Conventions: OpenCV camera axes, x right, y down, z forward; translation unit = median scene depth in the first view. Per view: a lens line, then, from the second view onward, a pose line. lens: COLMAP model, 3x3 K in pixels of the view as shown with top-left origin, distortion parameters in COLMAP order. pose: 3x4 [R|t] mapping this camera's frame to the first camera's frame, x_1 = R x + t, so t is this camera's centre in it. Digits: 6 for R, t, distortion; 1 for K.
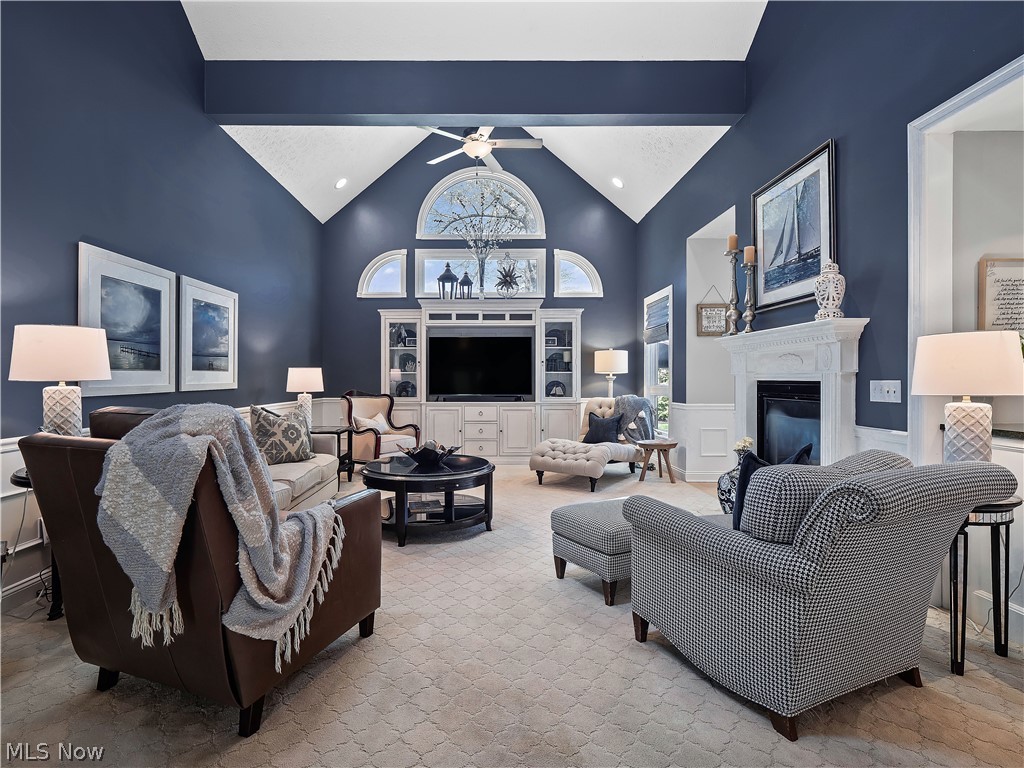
lens RADIAL K [[501.2, 0, 482.7], [0, 501.2, 379.3], [0, 0, 1]] dist [0.007172, -0.007775]
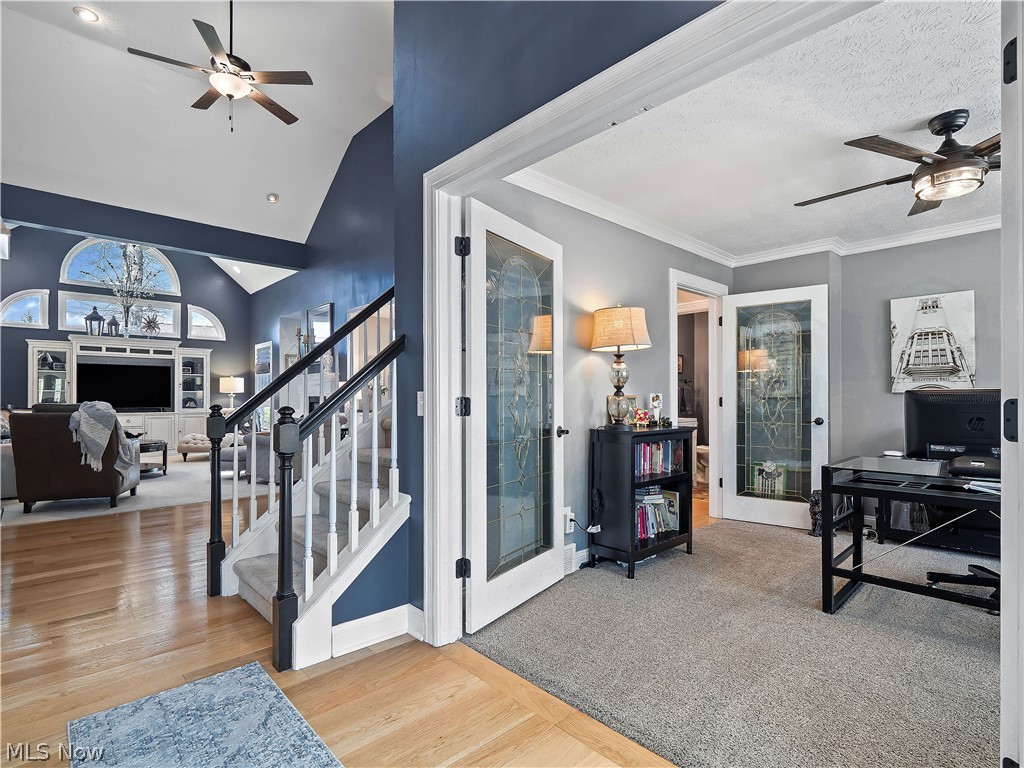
lens RADIAL K [[501.2, 0, 491.7], [0, 501.2, 391.0], [0, 0, 1]] dist [0.007172, -0.007775]
pose [[0.732313, 0.007816, 0.680923, -0.257225], [0.005351, 0.999837, -0.017231, 0.018060], [-0.680947, 0.016262, 0.732152, -0.827445]]
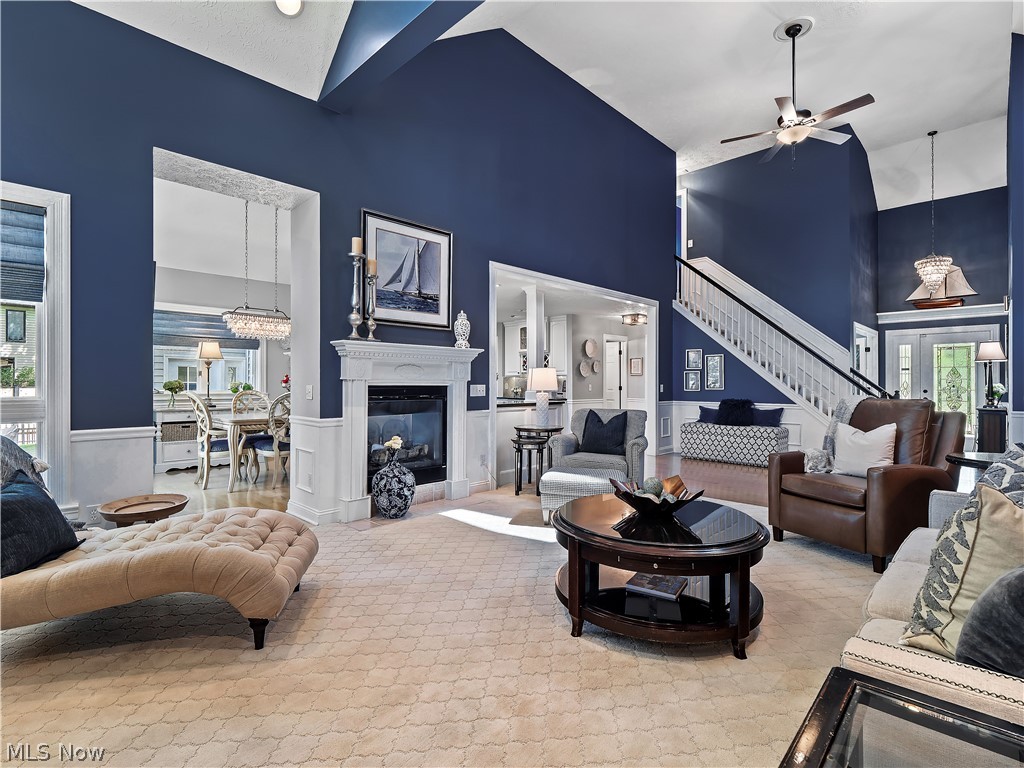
lens RADIAL K [[501.2, 0, 510.4], [0, 501.2, 383.8], [0, 0, 1]] dist [0.007172, -0.007775]
pose [[-0.723022, 0.004602, 0.690809, -0.300552], [0.007676, 0.999970, 0.001373, -0.001885], [-0.690782, 0.006295, -0.723036, 1.157302]]
